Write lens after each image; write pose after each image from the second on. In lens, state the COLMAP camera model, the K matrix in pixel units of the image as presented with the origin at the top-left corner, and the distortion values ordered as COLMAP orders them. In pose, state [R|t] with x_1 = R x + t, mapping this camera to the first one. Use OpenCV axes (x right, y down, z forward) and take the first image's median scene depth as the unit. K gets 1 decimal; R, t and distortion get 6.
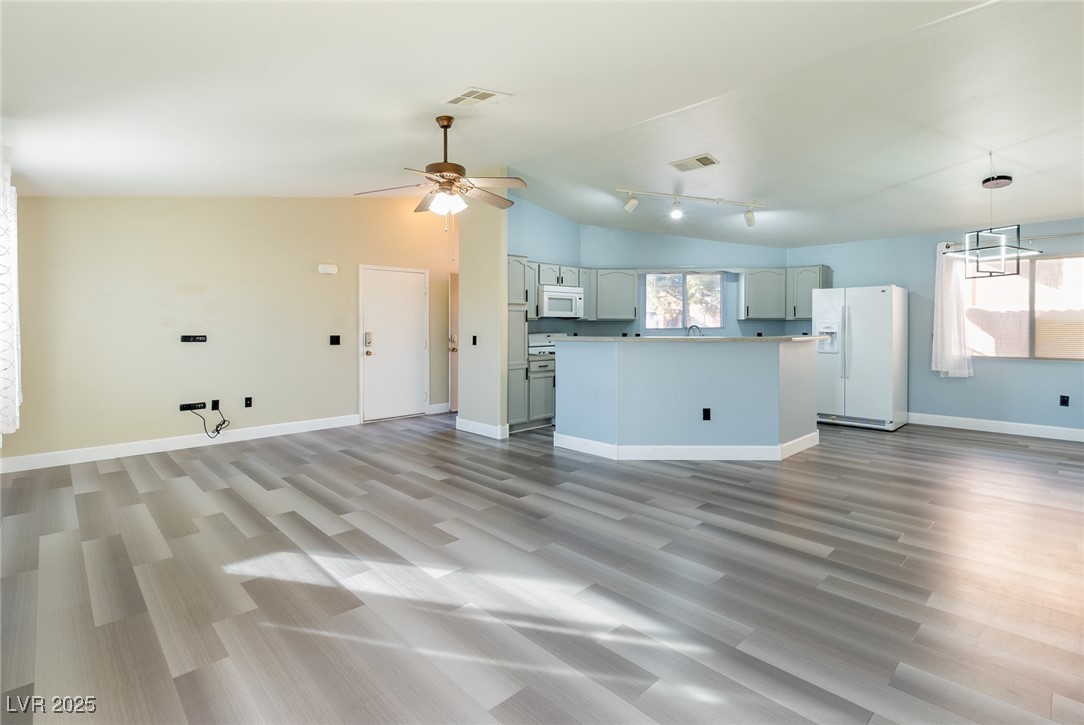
lens RADIAL K [[513.5, 0, 591.8], [0, 513.5, 318.8], [0, 0, 1]] dist [-0.012596, 0.002626]
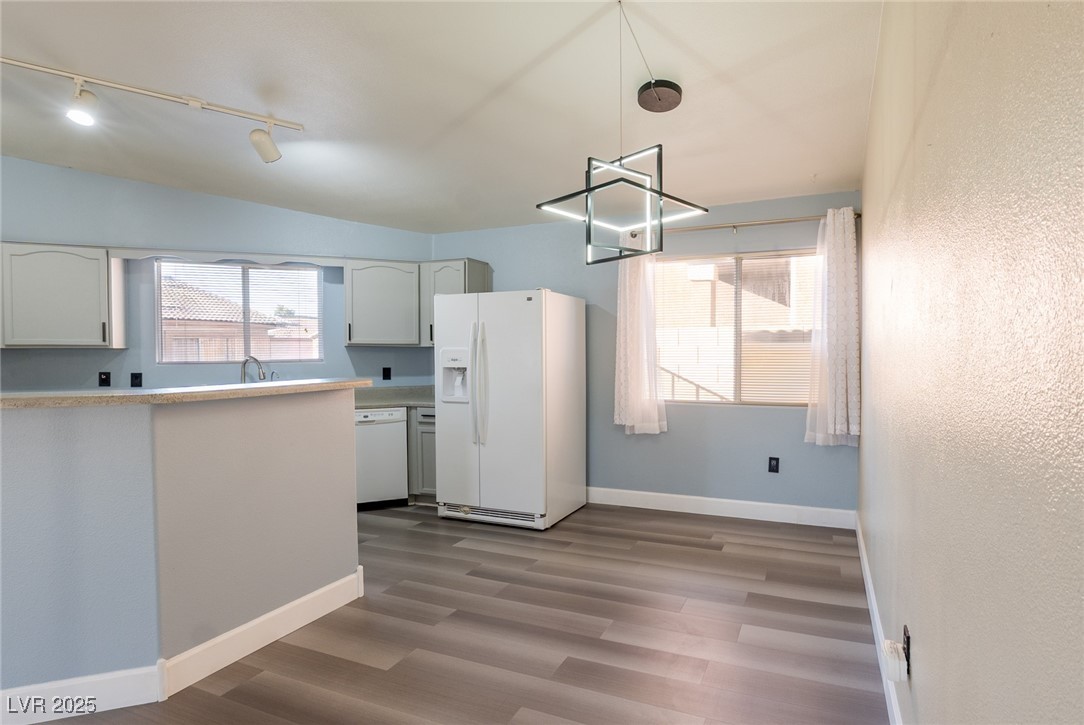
lens RADIAL K [[616.8, 0, 563.3], [0, 616.8, 357.0], [0, 0, 1]] dist [0.021725, 0.001498]
pose [[0.932061, -0.007834, 0.362217, 0.319787], [0.000223, 0.999778, 0.021049, -0.001511], [-0.362302, -0.019538, 0.931856, 0.289340]]
